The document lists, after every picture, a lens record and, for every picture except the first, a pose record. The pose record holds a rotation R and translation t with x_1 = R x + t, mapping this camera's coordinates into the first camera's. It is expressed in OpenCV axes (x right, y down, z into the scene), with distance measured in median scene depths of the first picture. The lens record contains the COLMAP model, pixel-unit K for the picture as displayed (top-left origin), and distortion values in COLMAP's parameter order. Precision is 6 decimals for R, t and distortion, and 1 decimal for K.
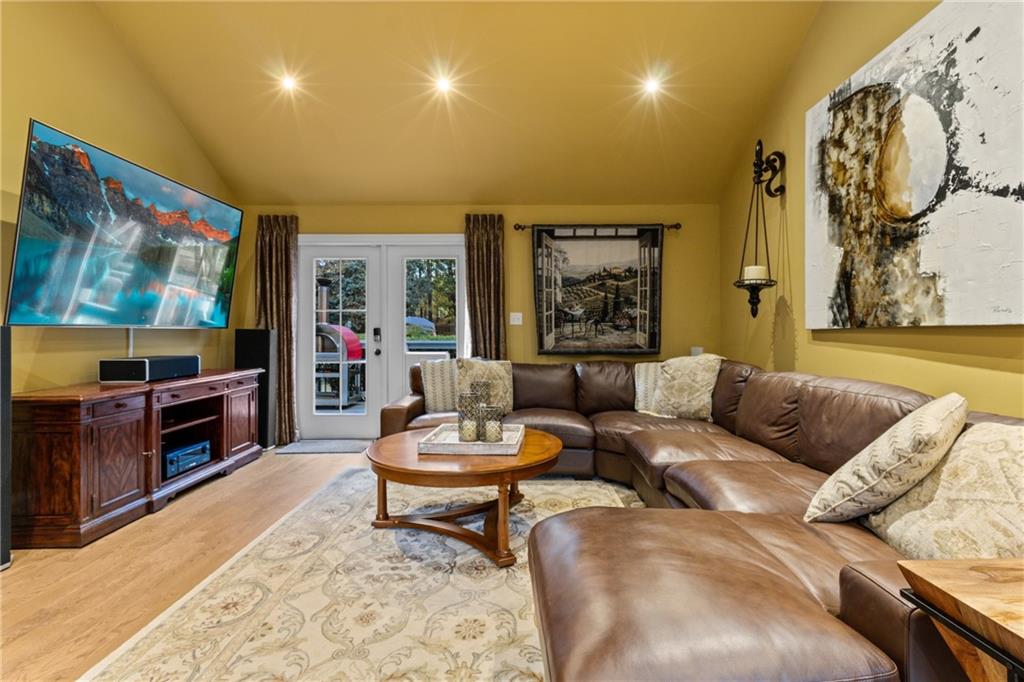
lens RADIAL K [[479.6, 0, 513.5], [0, 479.6, 334.0], [0, 0, 1]] dist [0.004446, 0.000617]
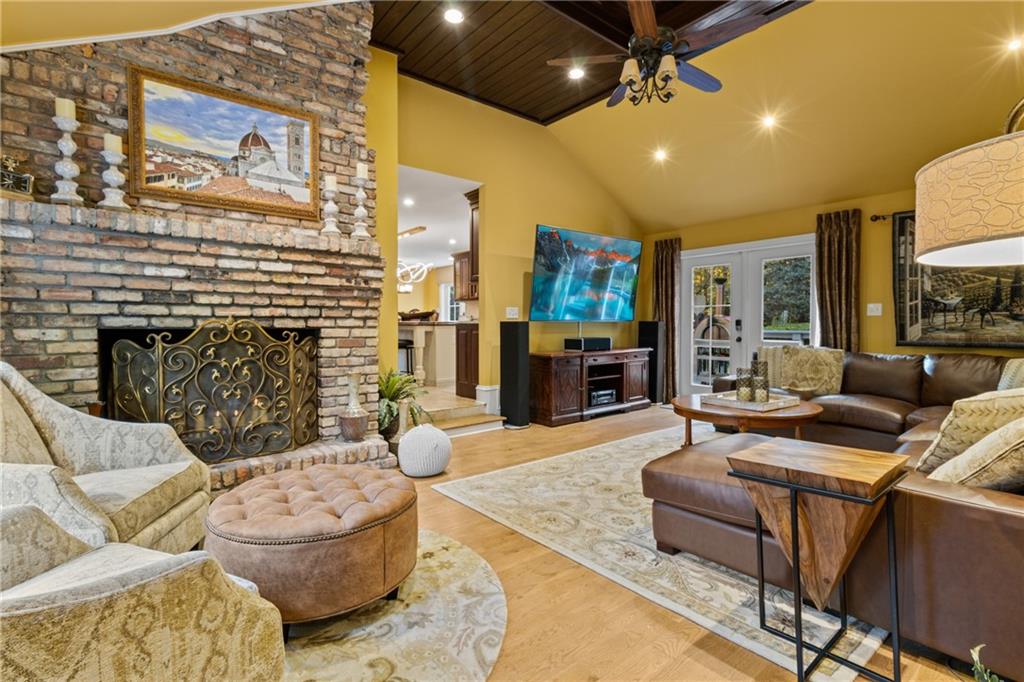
lens RADIAL K [[479.6, 0, 513.6], [0, 479.6, 335.2], [0, 0, 1]] dist [0.004446, 0.000617]
pose [[0.624185, 0.018395, -0.781060, 0.328770], [-0.000162, 0.999726, 0.023416, -0.001638], [0.781276, -0.014489, 0.624017, -0.224555]]
